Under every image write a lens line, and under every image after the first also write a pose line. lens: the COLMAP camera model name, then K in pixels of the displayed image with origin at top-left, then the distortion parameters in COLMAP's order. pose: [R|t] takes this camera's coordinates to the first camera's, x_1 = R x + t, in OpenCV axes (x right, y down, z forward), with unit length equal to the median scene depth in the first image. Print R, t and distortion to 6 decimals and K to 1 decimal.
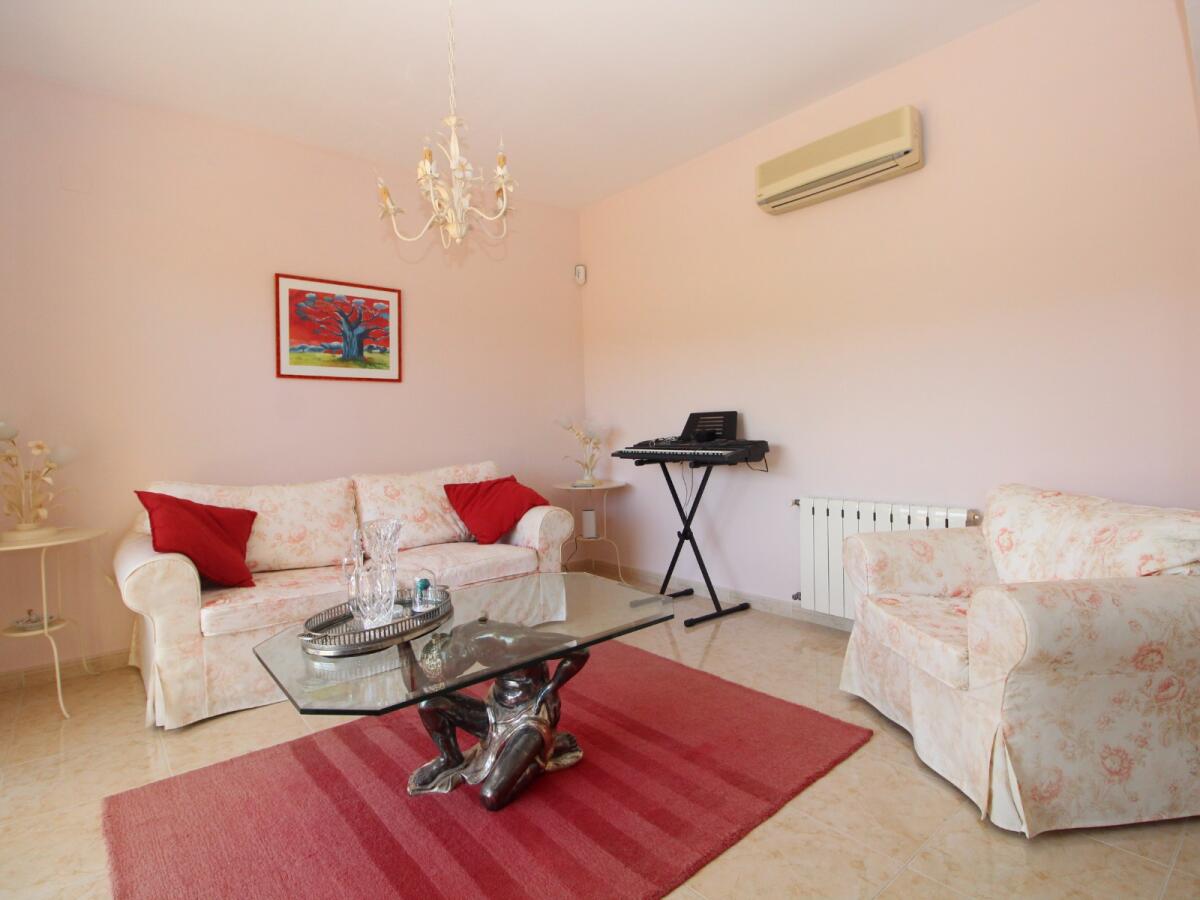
lens RADIAL K [[605.6, 0, 601.5], [0, 605.6, 429.6], [0, 0, 1]] dist [0.000353, -0.000123]
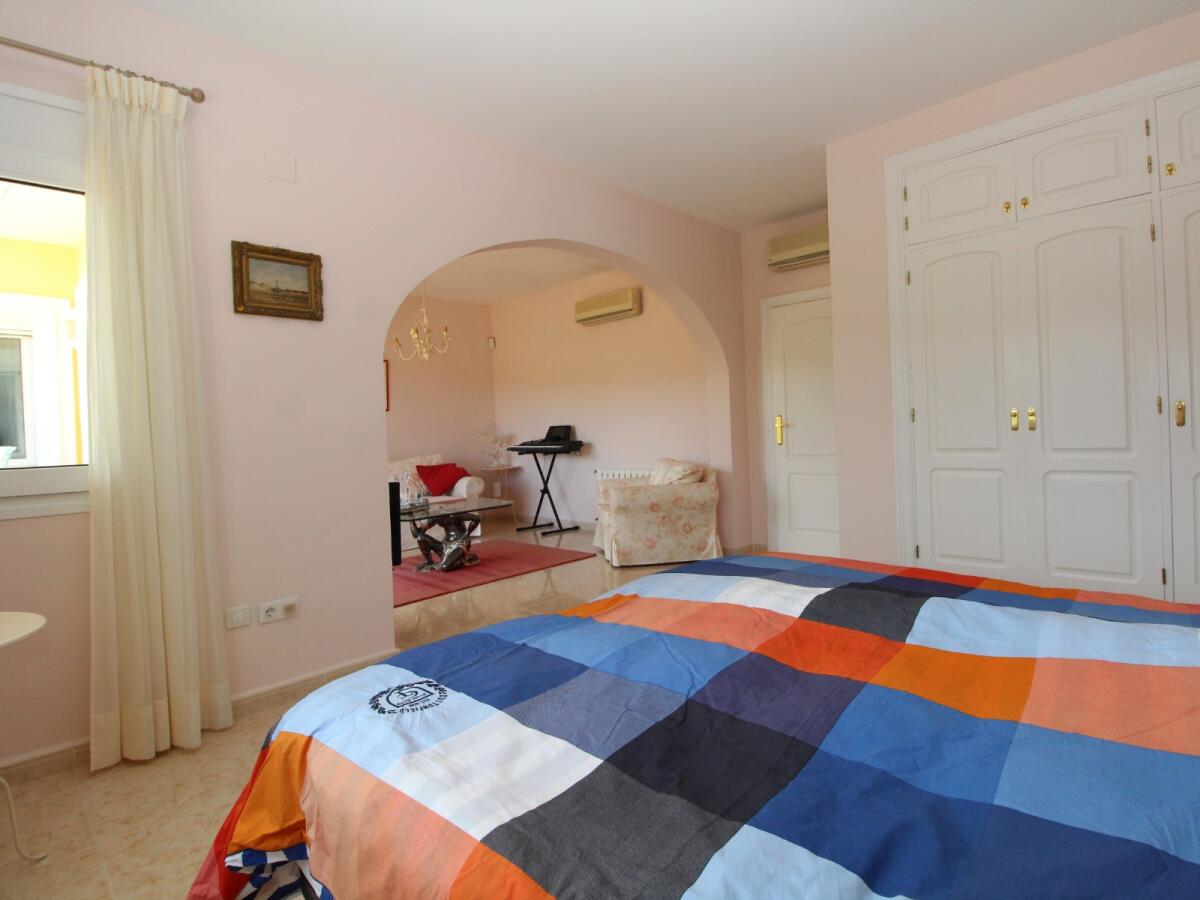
lens RADIAL K [[605.6, 0, 601.5], [0, 605.6, 429.6], [0, 0, 1]] dist [0.000353, -0.000123]
pose [[0.995353, -0.012340, 0.095495, 0.144313], [0.012395, 0.999923, 0.000021, -0.017096], [-0.095488, 0.001163, 0.995430, -0.960468]]
